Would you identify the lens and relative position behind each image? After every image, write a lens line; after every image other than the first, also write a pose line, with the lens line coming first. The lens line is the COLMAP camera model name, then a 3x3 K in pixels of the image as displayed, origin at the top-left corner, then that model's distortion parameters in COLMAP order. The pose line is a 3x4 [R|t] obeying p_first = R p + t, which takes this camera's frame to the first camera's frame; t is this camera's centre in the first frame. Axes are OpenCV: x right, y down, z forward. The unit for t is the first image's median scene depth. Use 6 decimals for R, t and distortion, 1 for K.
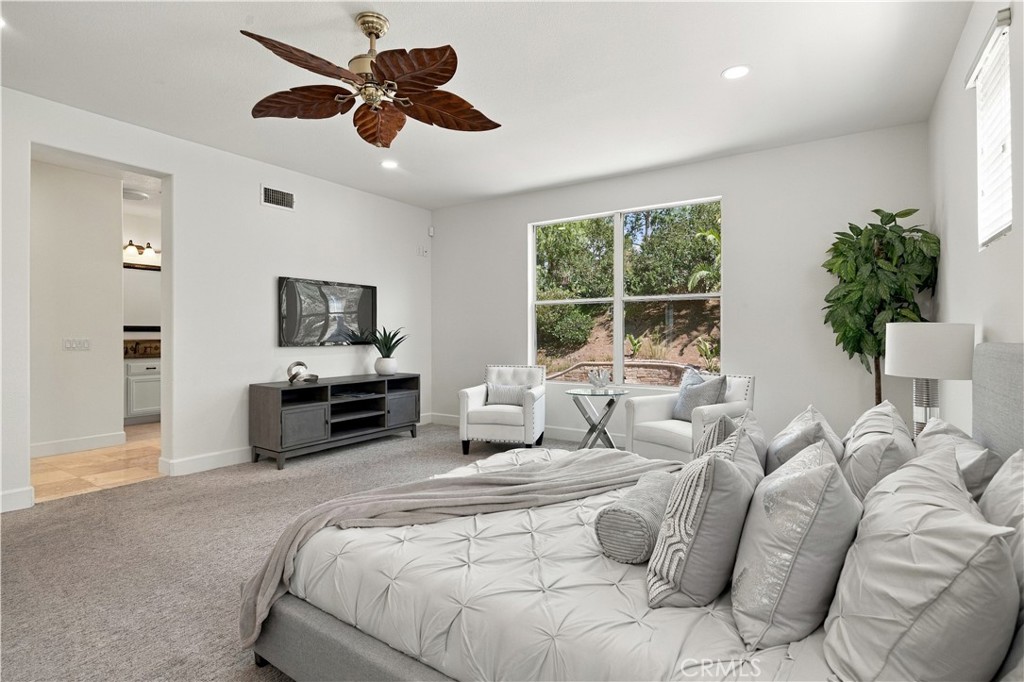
lens RADIAL K [[529.2, 0, 515.4], [0, 529.2, 334.0], [0, 0, 1]] dist [0.001027, 0.000031]
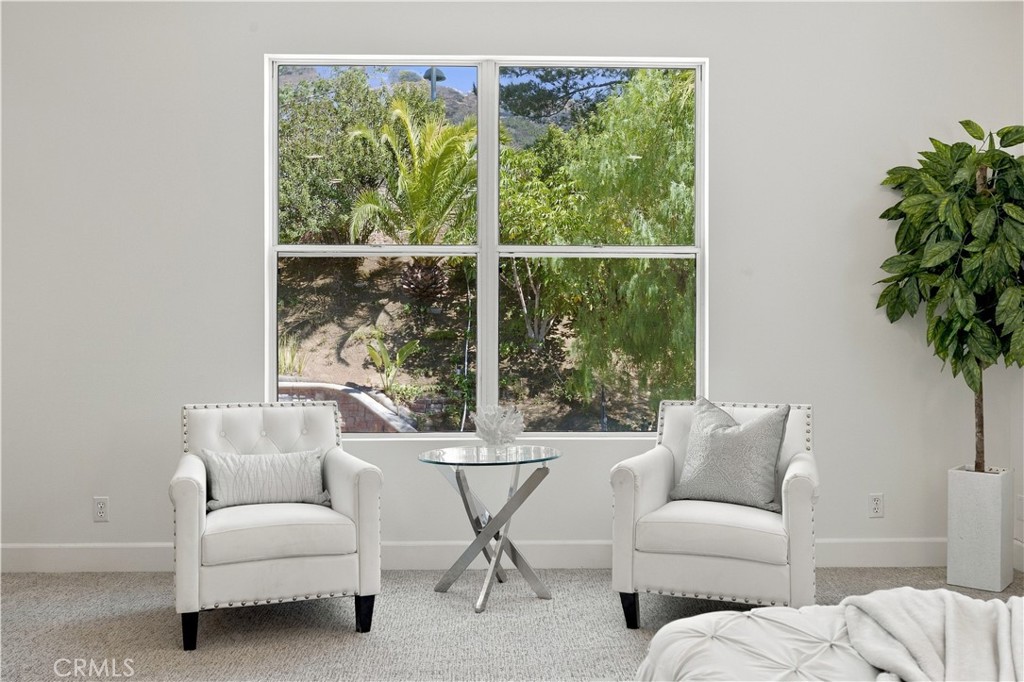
lens RADIAL K [[1013.3, 0, 510.6], [0, 1013.3, 338.8], [0, 0, 1]] dist [0.065596, 0.000000]
pose [[0.787184, -0.007794, 0.616669, -0.339449], [-0.001395, 0.999895, 0.014418, -0.001010], [-0.616717, -0.012210, 0.787090, 0.281929]]
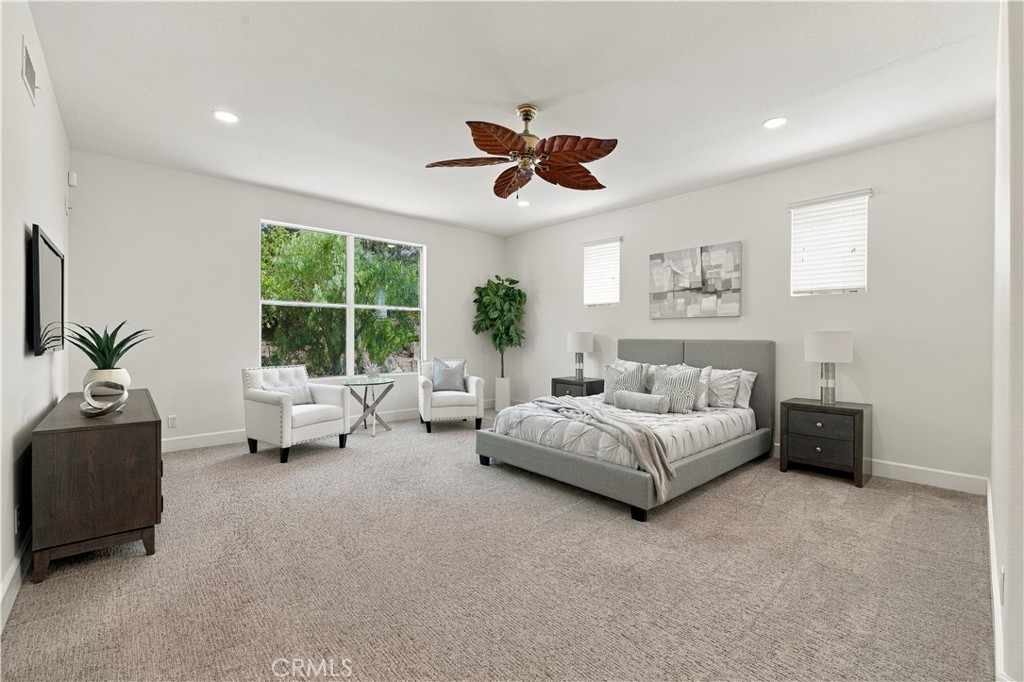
lens RADIAL K [[435.0, 0, 515.5], [0, 435.0, 341.7], [0, 0, 1]] dist [-0.000815, -0.000135]
pose [[0.196410, -0.009871, 0.980472, -0.706023], [-0.003510, 0.999936, 0.010770, 0.004015], [-0.980516, -0.005557, 0.196363, 0.421067]]
